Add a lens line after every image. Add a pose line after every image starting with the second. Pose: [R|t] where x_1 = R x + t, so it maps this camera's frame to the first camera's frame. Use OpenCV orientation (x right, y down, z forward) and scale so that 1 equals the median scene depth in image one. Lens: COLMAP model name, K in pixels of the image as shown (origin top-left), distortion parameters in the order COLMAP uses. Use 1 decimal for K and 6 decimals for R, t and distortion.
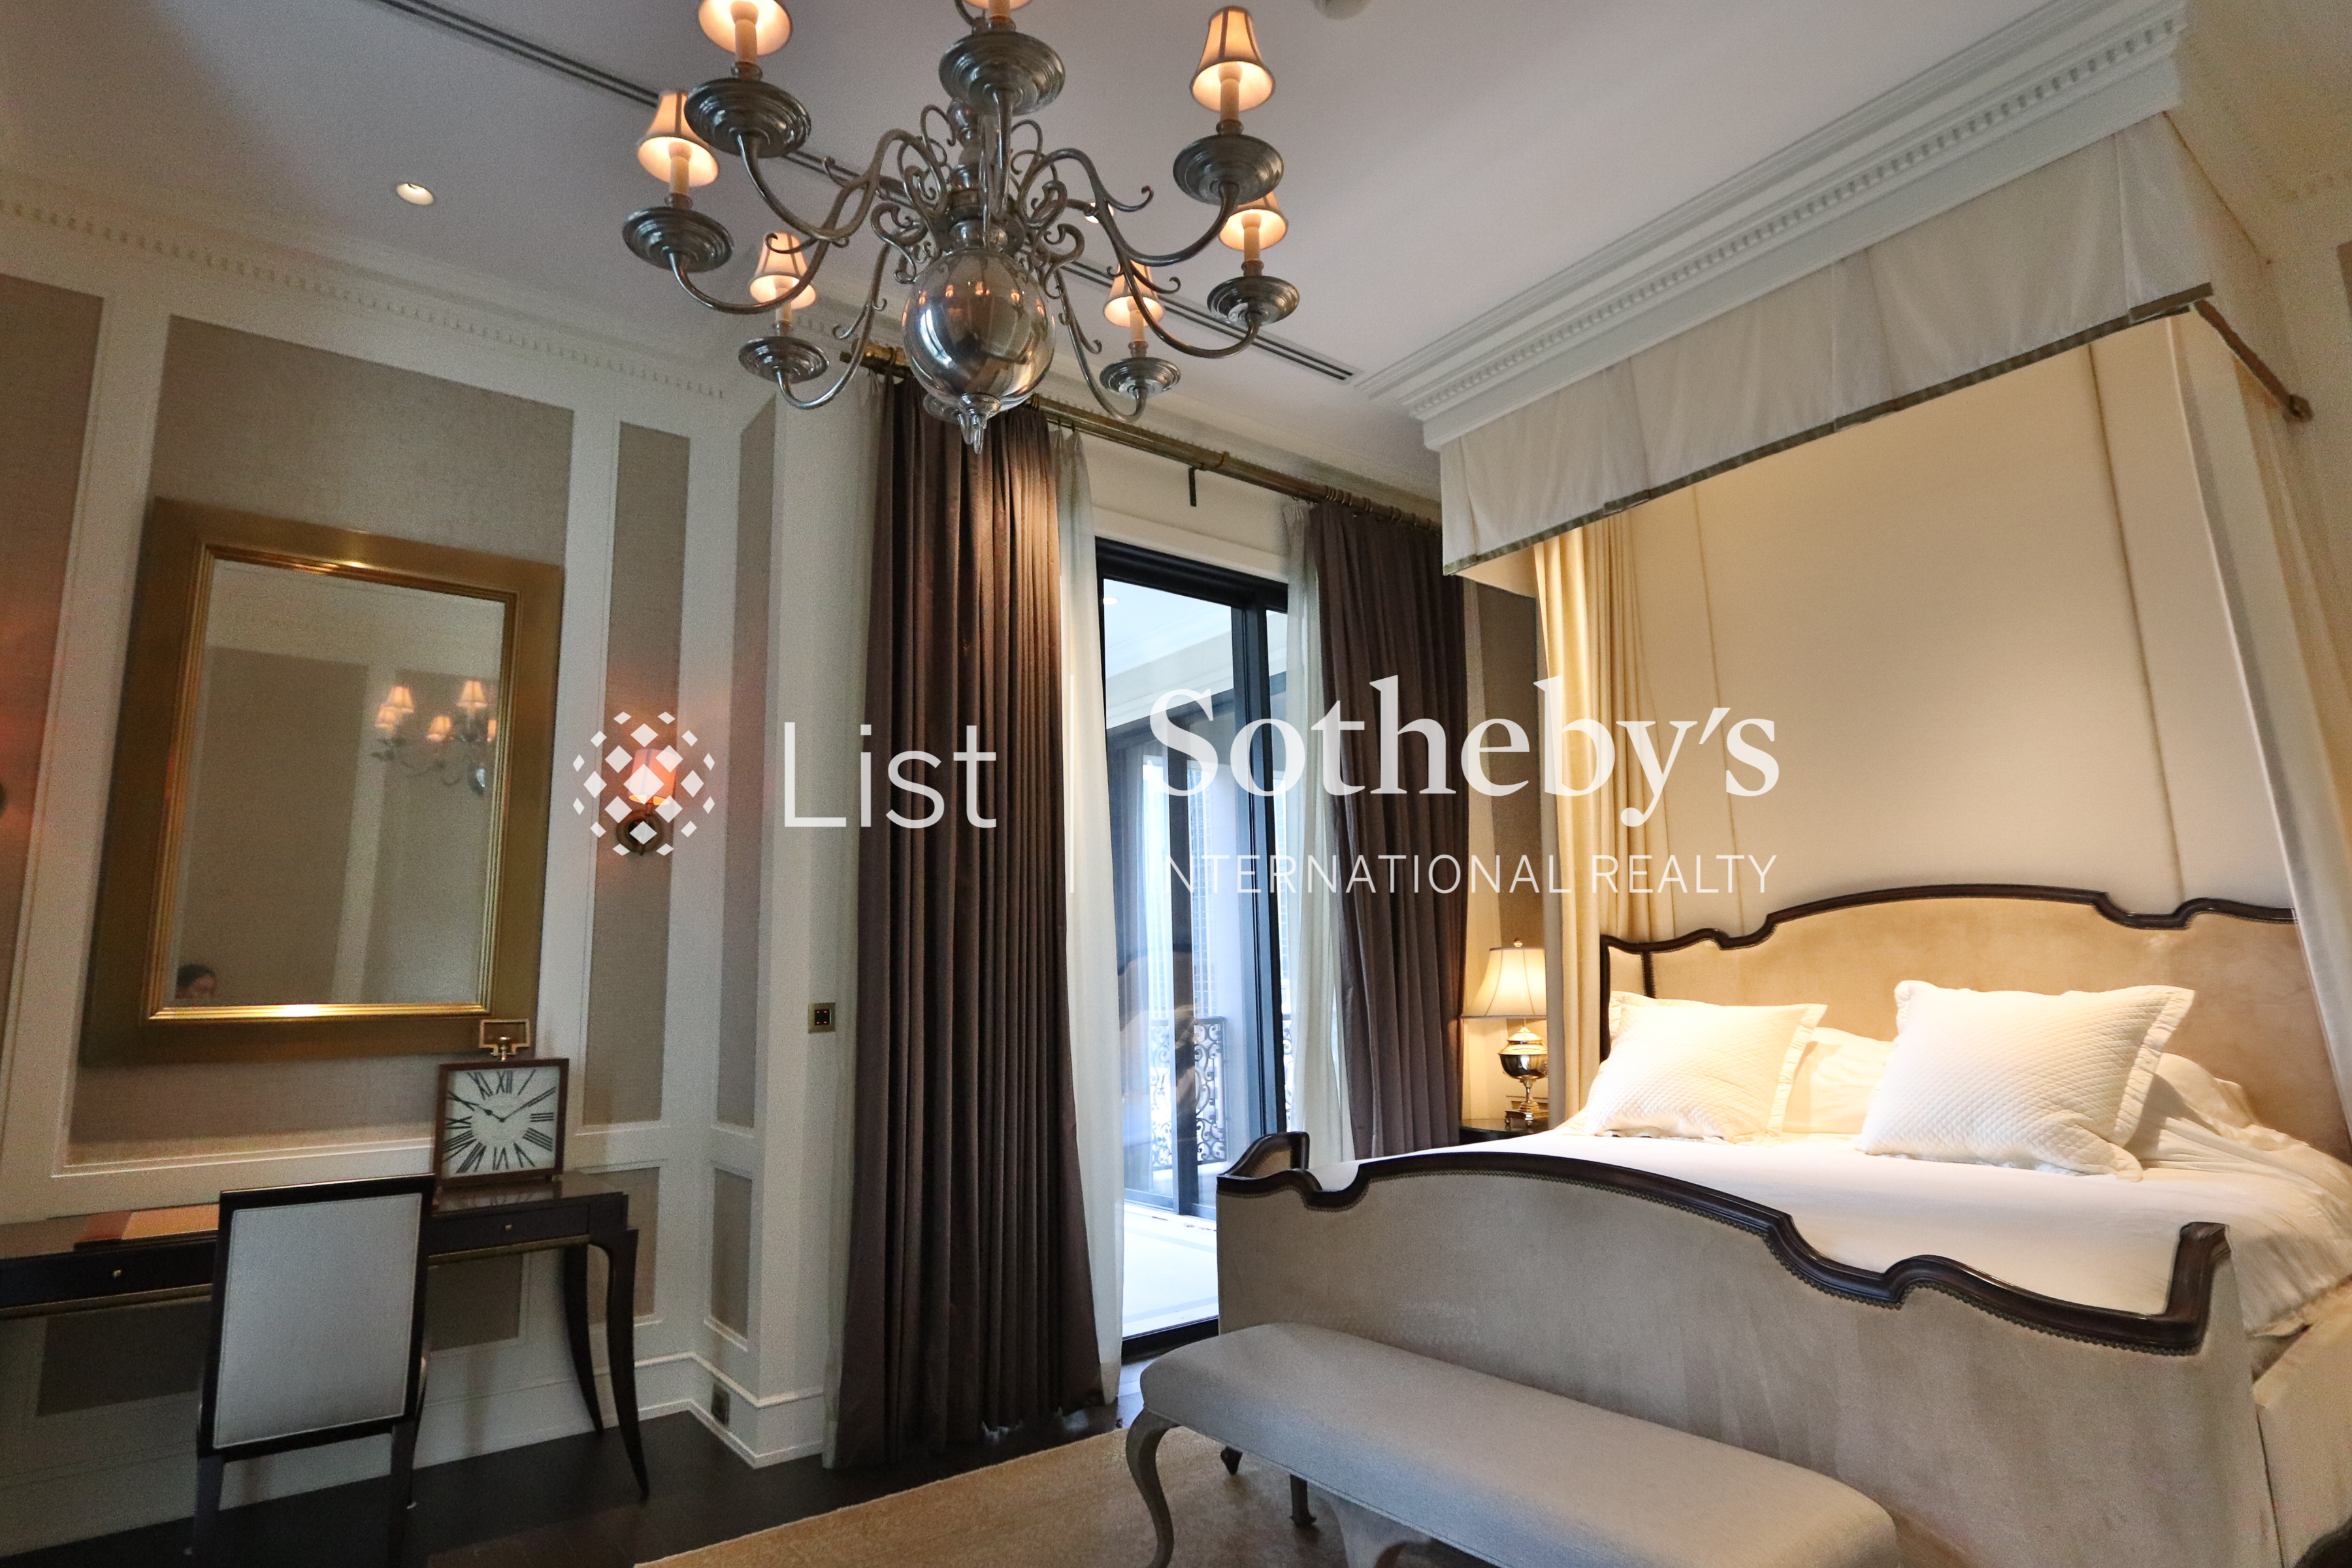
lens RADIAL K [[1235.0, 0, 1157.6], [0, 1235.0, 785.7], [0, 0, 1]] dist [-0.008176, -0.002269]
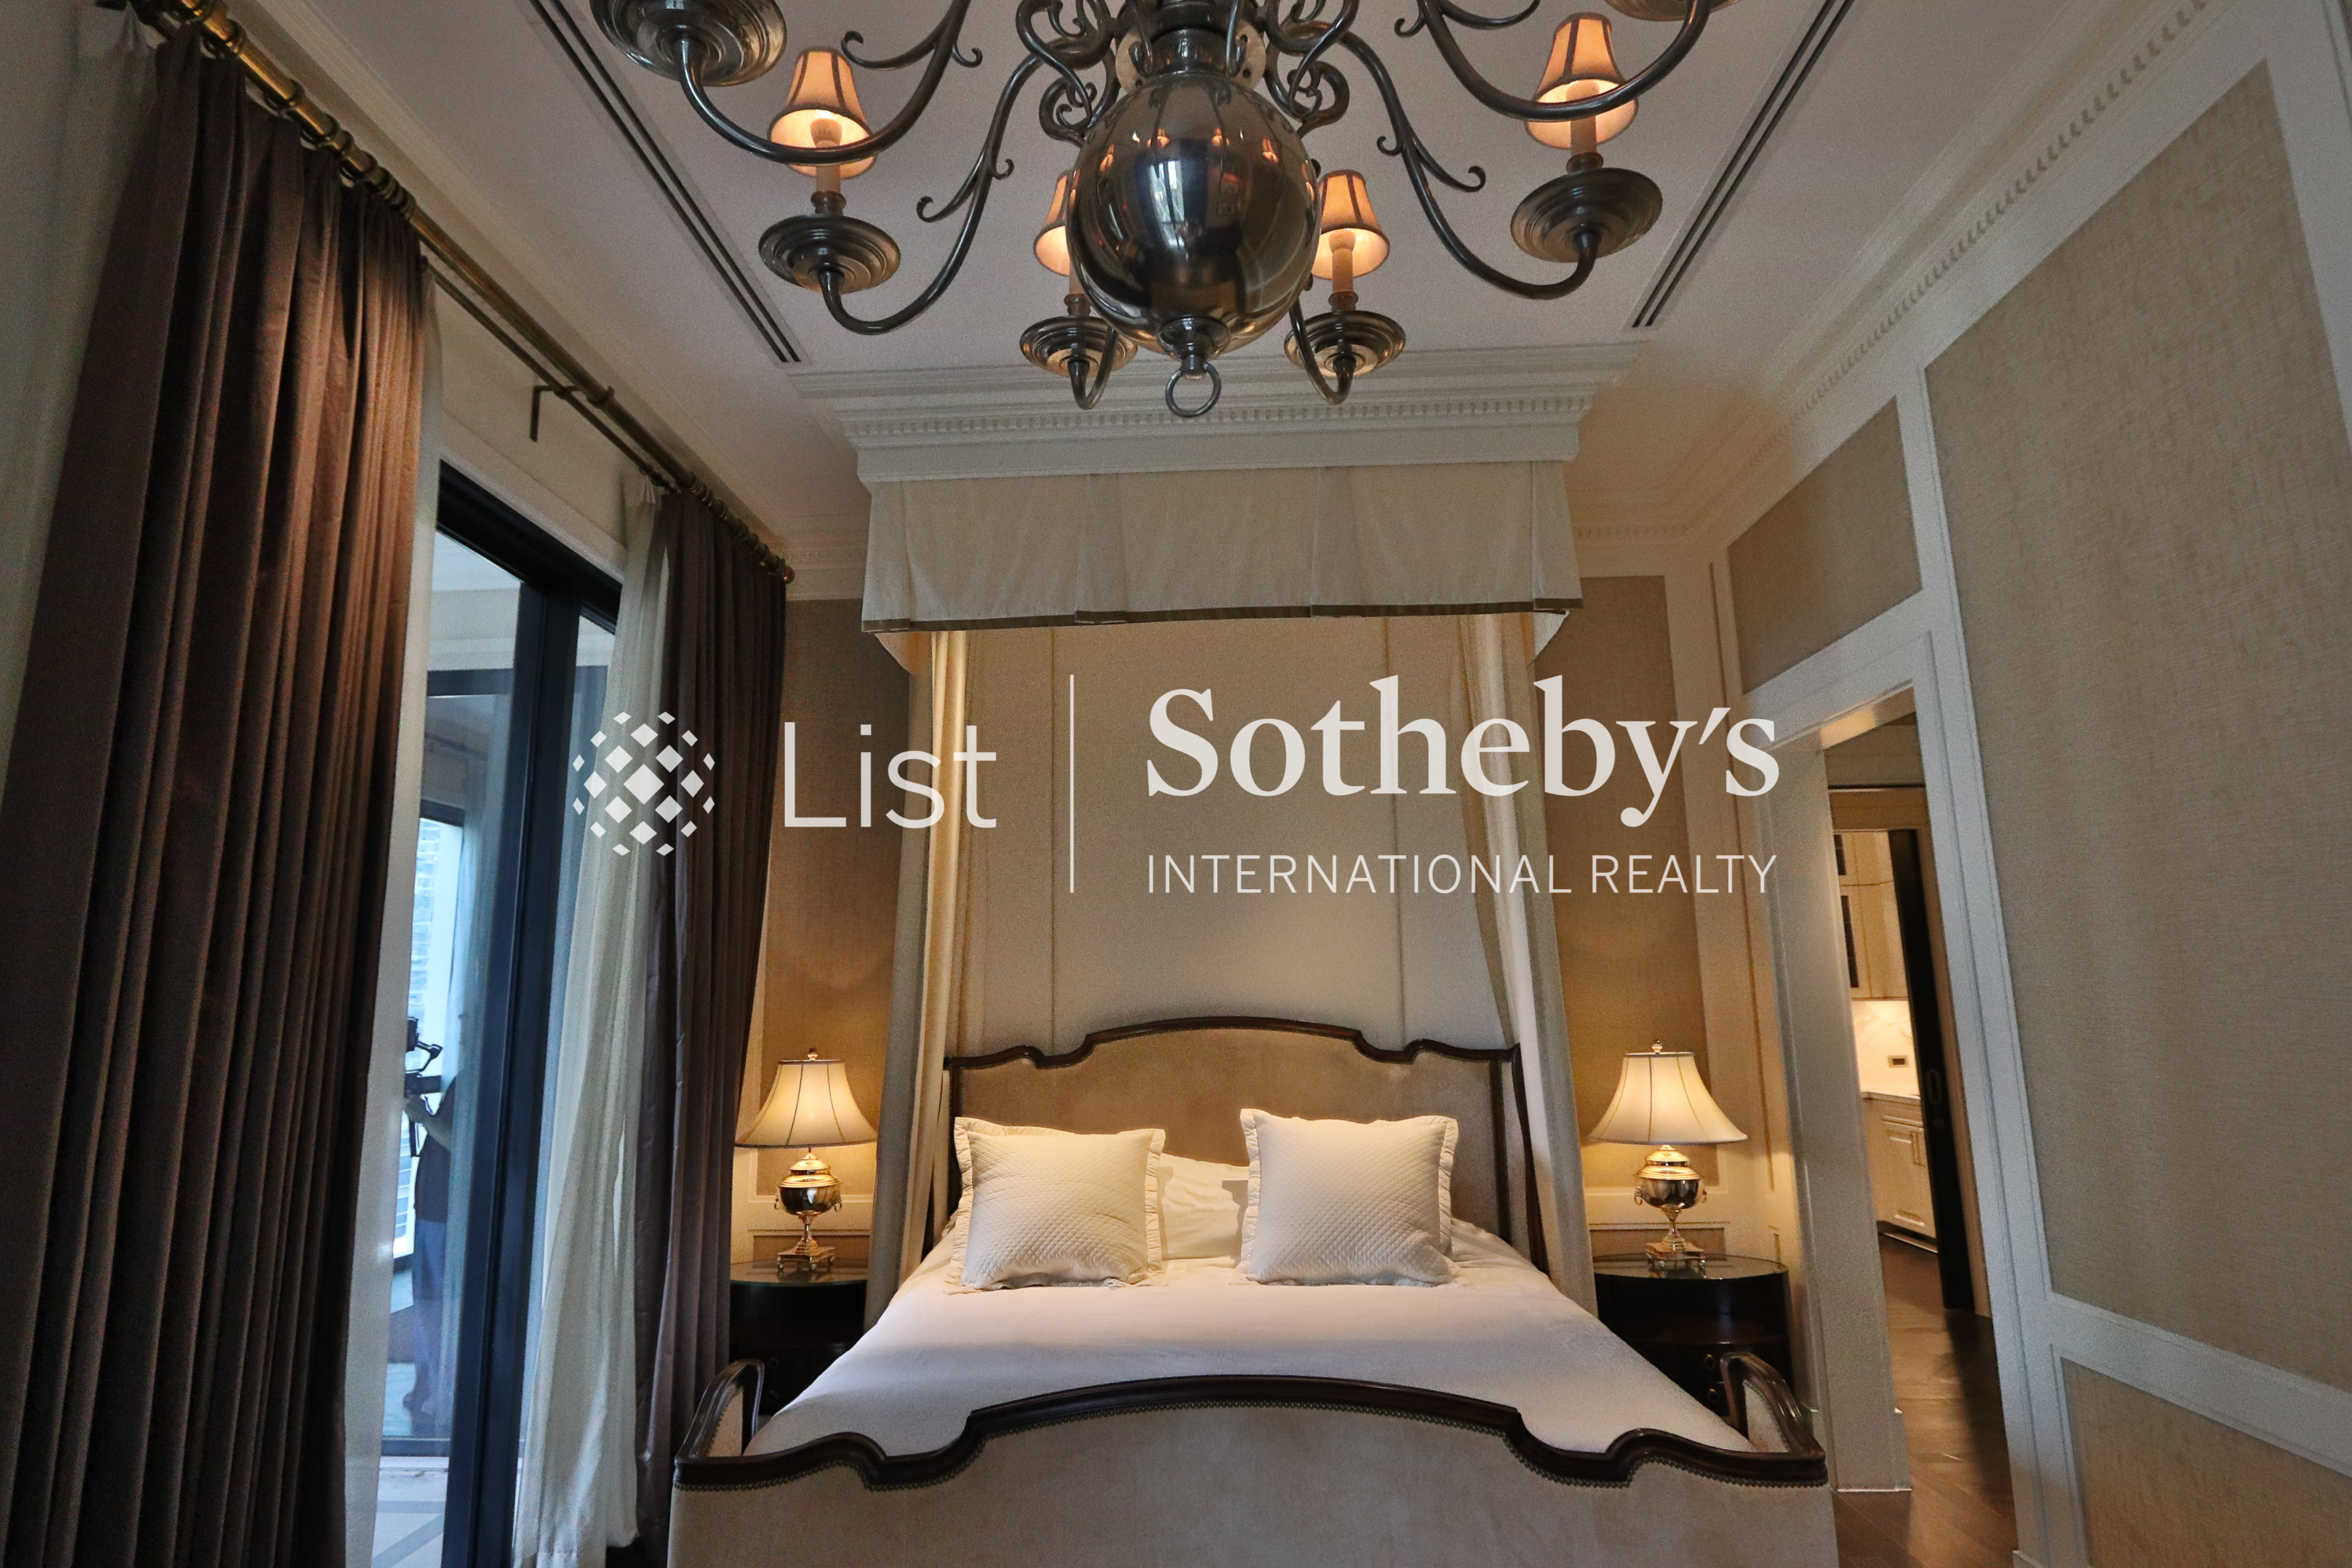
lens RADIAL K [[1235.0, 0, 1164.4], [0, 1235.0, 792.2], [0, 0, 1]] dist [-0.008176, -0.002269]
pose [[0.642675, 0.145451, 0.752205, -0.326407], [-0.129162, 0.988330, -0.080755, -0.024978], [-0.755173, -0.045257, 0.653961, 0.351873]]
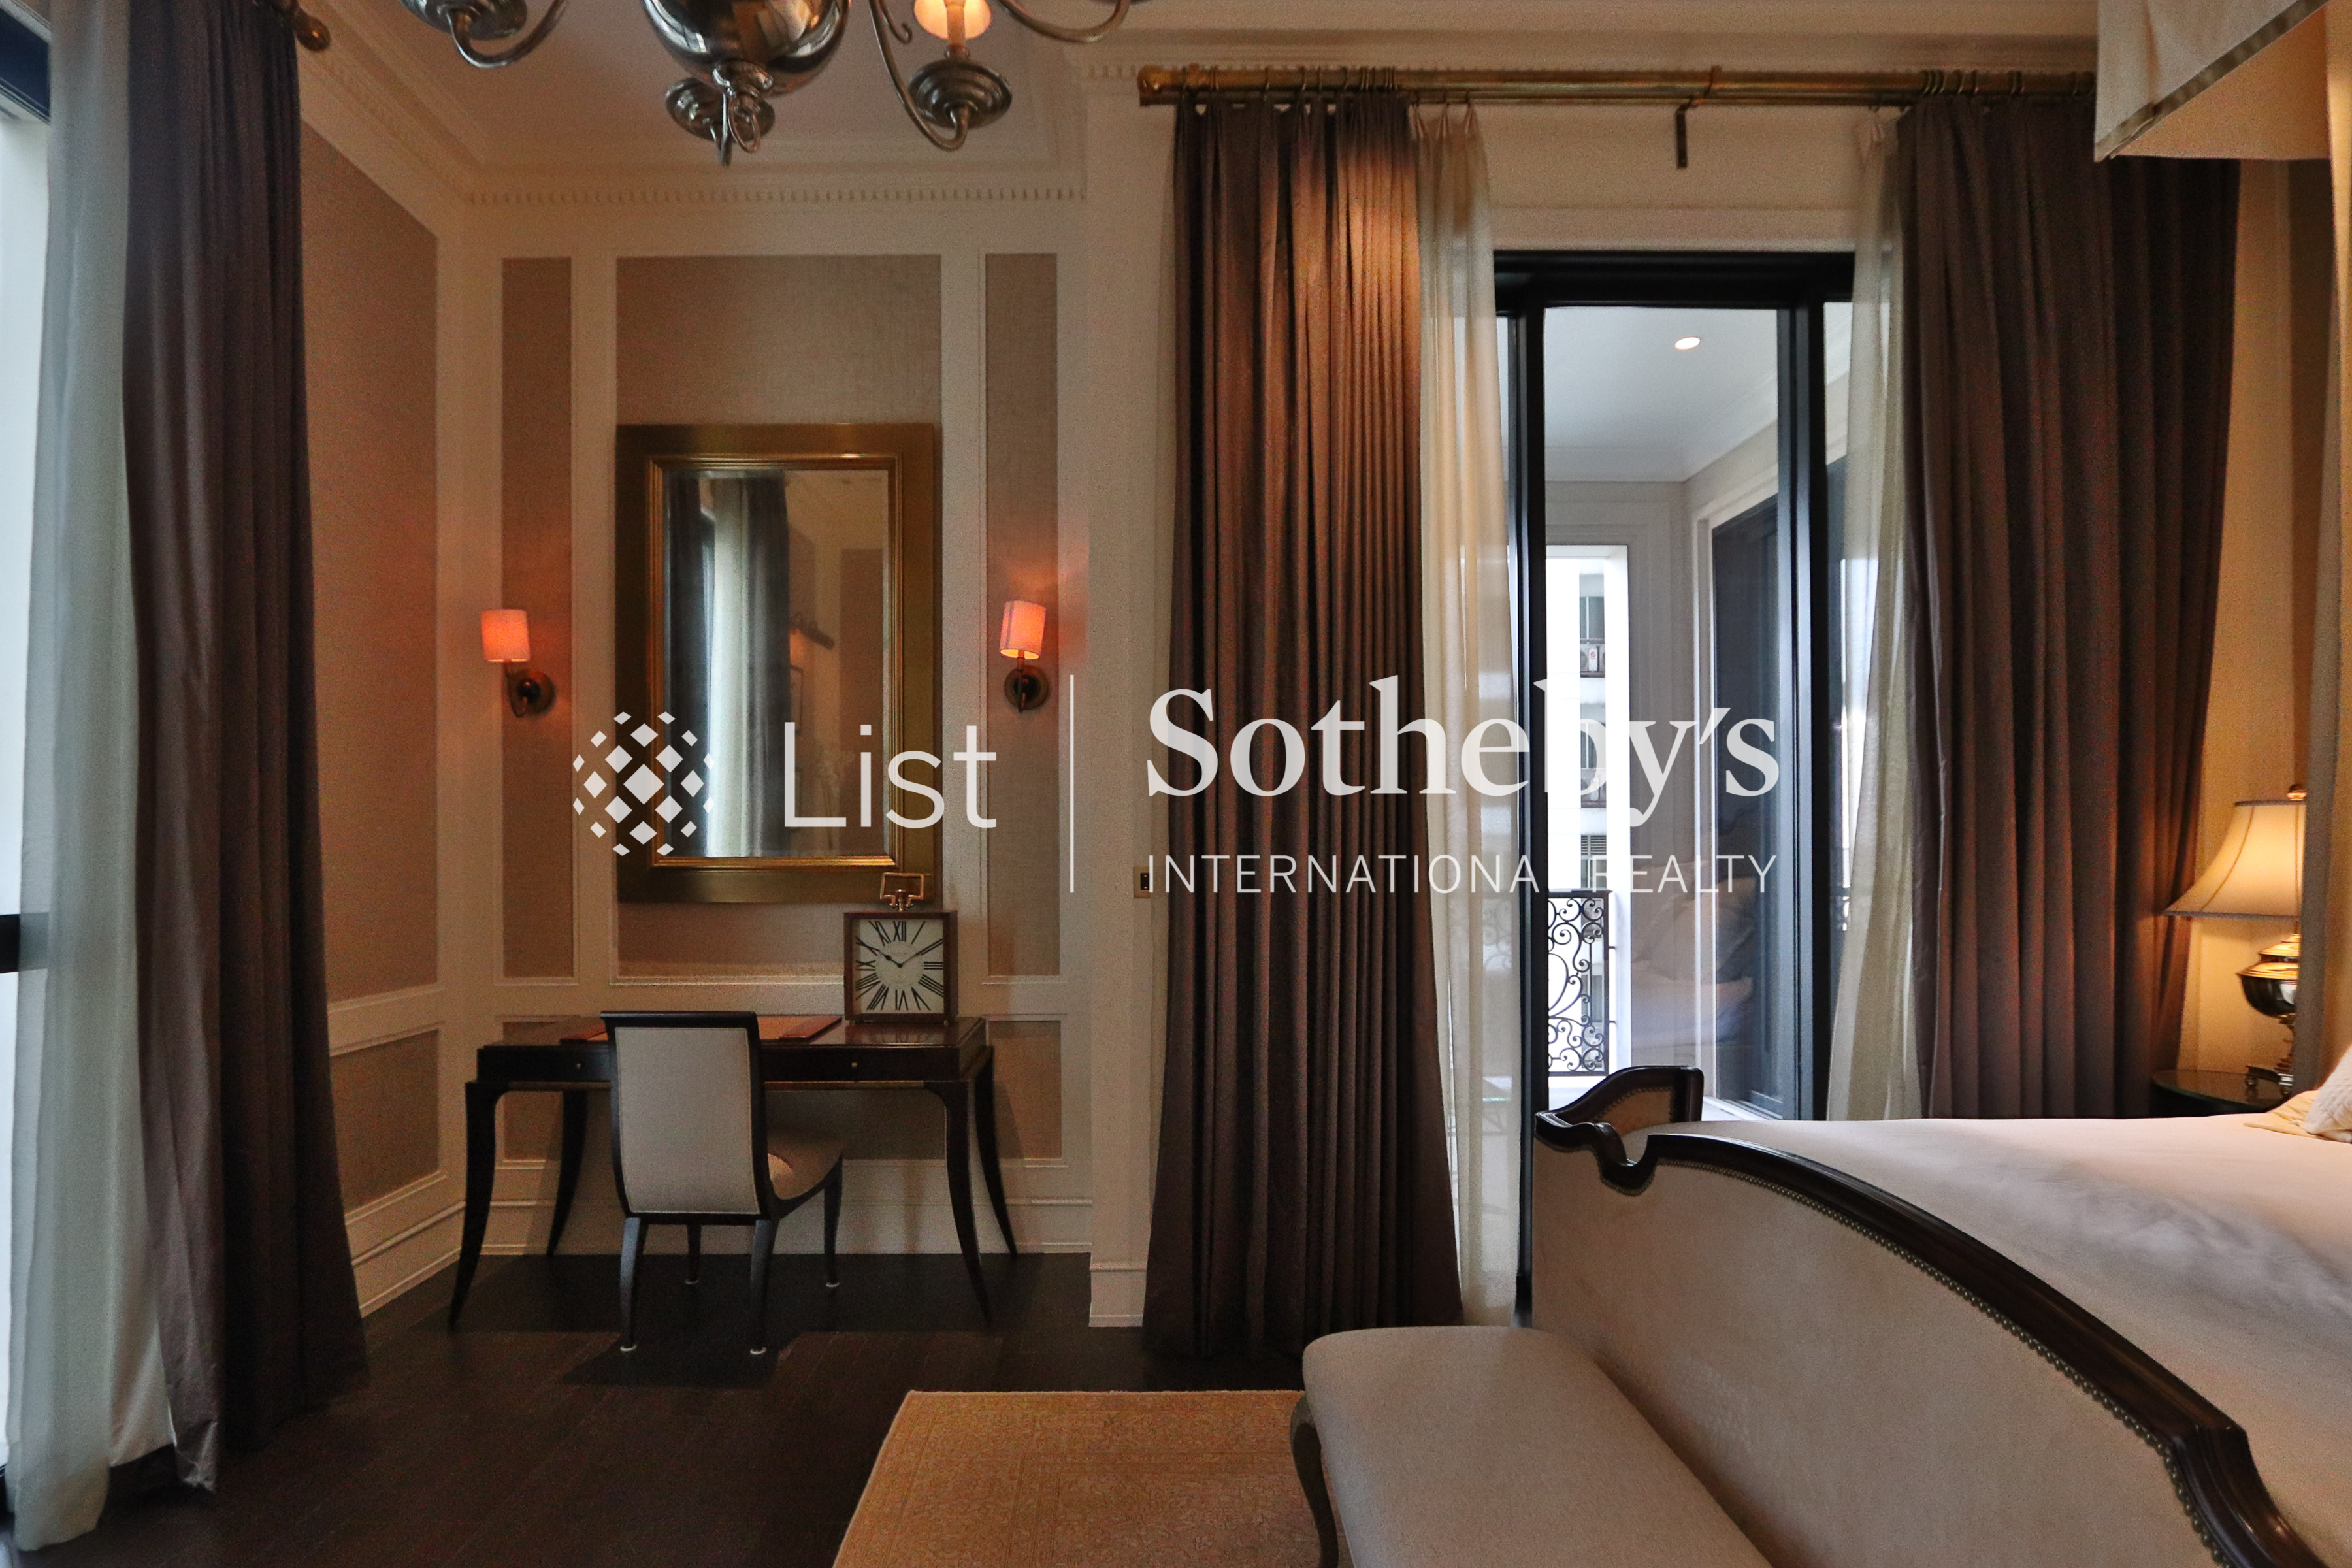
lens RADIAL K [[1235.0, 0, 1155.3], [0, 1235.0, 865.1], [0, 0, 1]] dist [-0.008176, -0.002269]
pose [[0.800168, 0.027347, -0.599152, 0.289707], [0.082273, 0.984512, 0.154812, 0.034953], [0.594106, -0.173169, 0.785525, 0.292653]]
